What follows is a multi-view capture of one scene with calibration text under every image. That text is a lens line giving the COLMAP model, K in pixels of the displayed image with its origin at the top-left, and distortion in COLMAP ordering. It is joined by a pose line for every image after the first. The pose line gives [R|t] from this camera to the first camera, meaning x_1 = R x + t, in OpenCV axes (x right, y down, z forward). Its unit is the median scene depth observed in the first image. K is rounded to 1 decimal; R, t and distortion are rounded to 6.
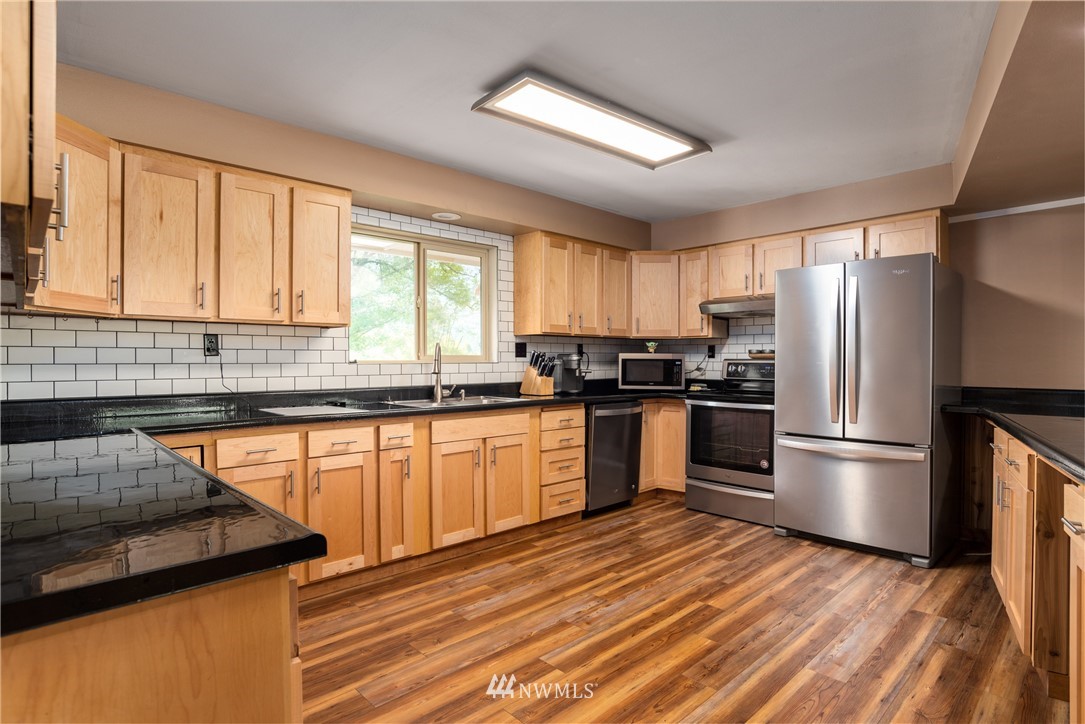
lens RADIAL K [[555.0, 0, 522.0], [0, 555.0, 366.5], [0, 0, 1]] dist [-0.021611, 0.000706]
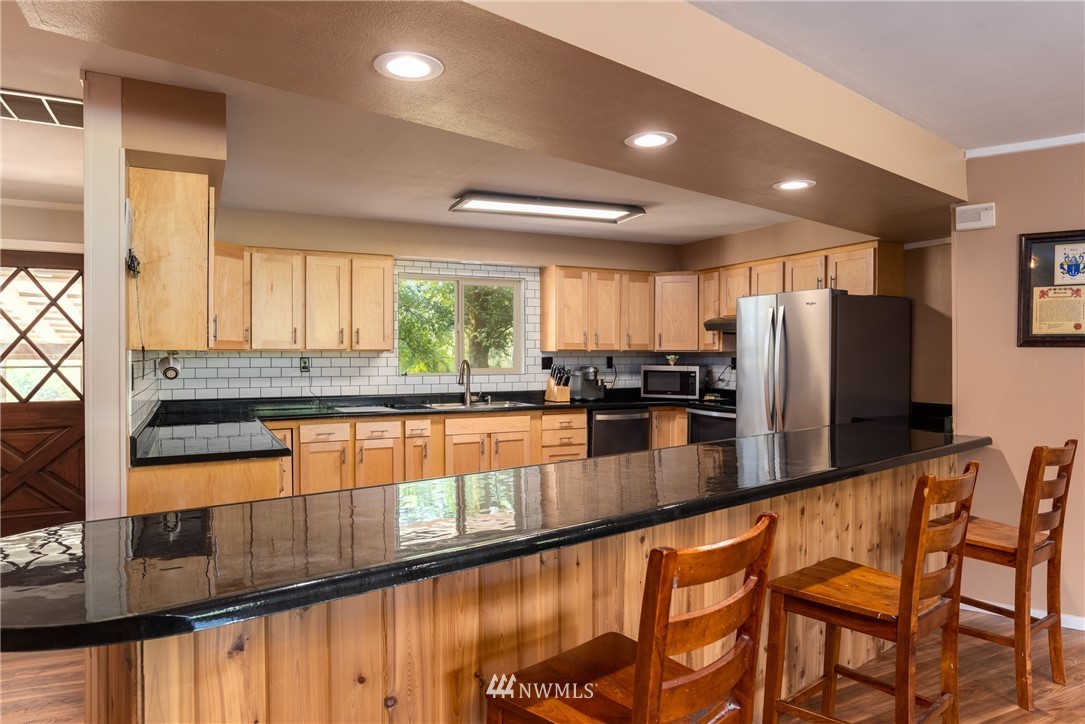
lens RADIAL K [[725.1, 0, 543.6], [0, 725.1, 360.6], [0, 0, 1]] dist [-0.010320, -0.000264]
pose [[0.953789, 0.002892, -0.300462, 0.491004], [-0.002360, 0.999995, 0.002134, -0.041471], [0.300467, -0.001326, 0.953791, -0.524730]]
